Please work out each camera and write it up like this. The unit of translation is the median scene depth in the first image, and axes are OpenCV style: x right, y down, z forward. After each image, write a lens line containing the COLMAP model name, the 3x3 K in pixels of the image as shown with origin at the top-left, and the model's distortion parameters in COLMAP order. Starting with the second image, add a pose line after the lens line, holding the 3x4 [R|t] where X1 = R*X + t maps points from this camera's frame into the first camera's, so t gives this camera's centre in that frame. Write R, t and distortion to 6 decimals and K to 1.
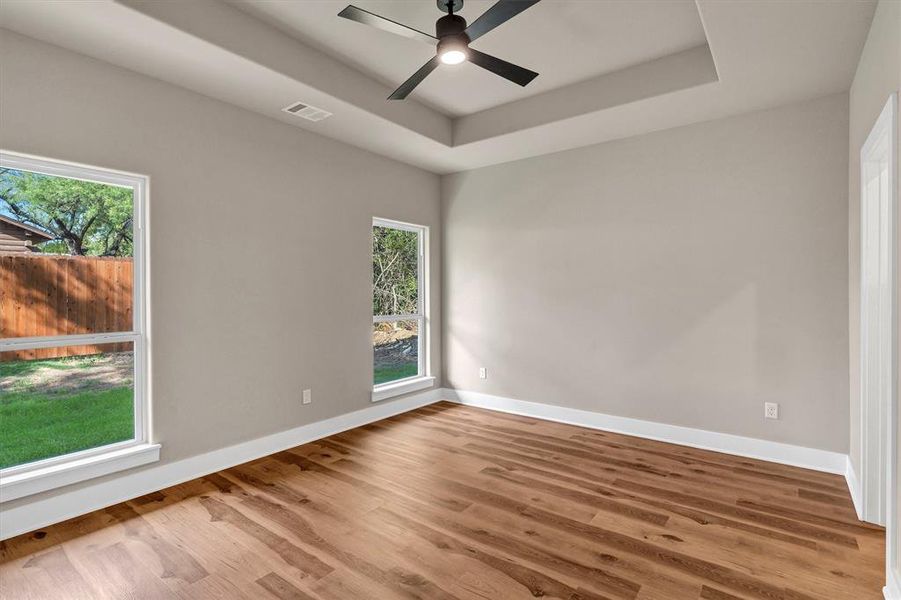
lens RADIAL K [[428.2, 0, 451.9], [0, 428.2, 290.0], [0, 0, 1]] dist [-0.000673, 0.000159]
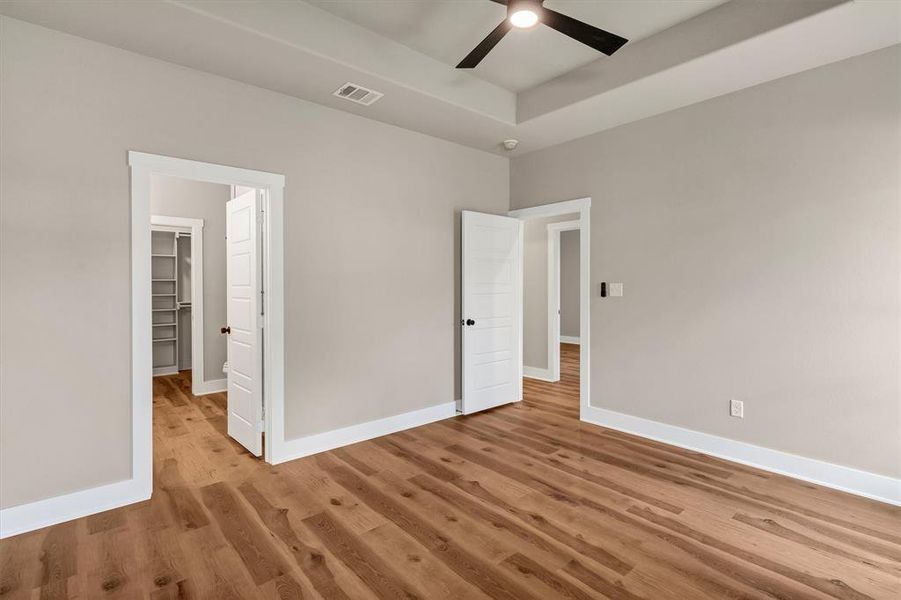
lens RADIAL K [[428.2, 0, 451.9], [0, 428.2, 290.0], [0, 0, 1]] dist [-0.000673, 0.000159]
pose [[-0.976772, 0.004673, 0.214231, -0.041033], [0.005944, 0.999968, 0.005293, 0.001056], [-0.214199, 0.006444, -0.976769, 1.964767]]
